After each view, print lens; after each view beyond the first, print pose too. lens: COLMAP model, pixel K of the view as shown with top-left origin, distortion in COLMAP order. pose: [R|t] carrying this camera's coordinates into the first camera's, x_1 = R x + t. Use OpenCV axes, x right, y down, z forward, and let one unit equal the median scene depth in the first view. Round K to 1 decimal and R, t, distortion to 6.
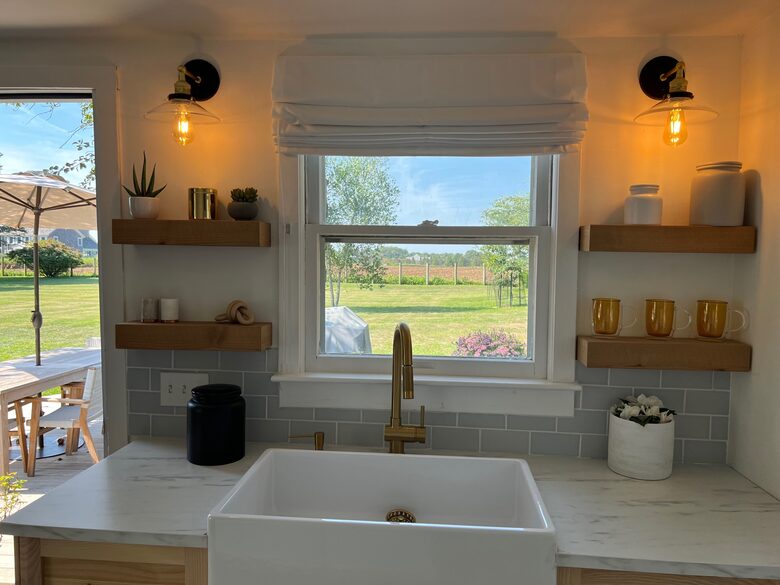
lens RADIAL K [[596.2, 0, 389.6], [0, 596.2, 295.0], [0, 0, 1]] dist [0.008152, 0.002513]
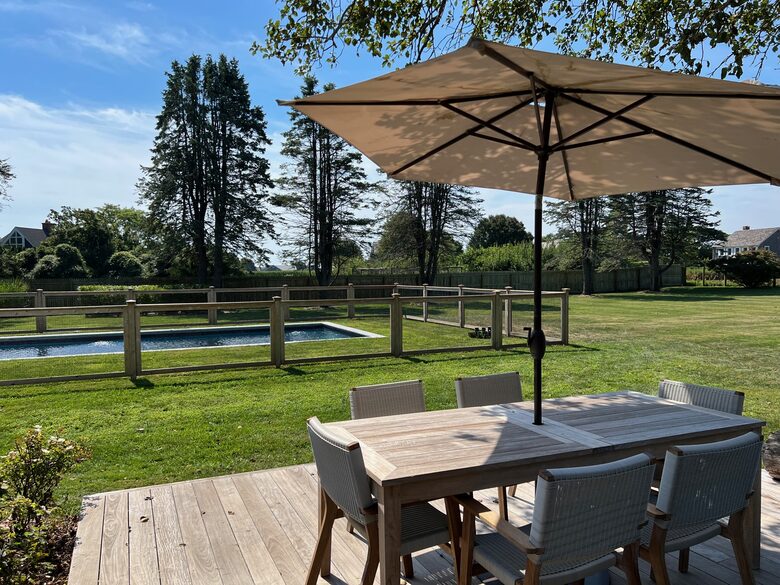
lens RADIAL K [[596.2, 0, 388.9], [0, 596.2, 294.9], [0, 0, 1]] dist [0.008152, 0.002513]
pose [[0.475378, 0.018285, -0.879592, -0.027634], [-0.035912, 0.999354, 0.001366, -0.000073], [0.879049, 0.030938, 0.475727, 0.108003]]
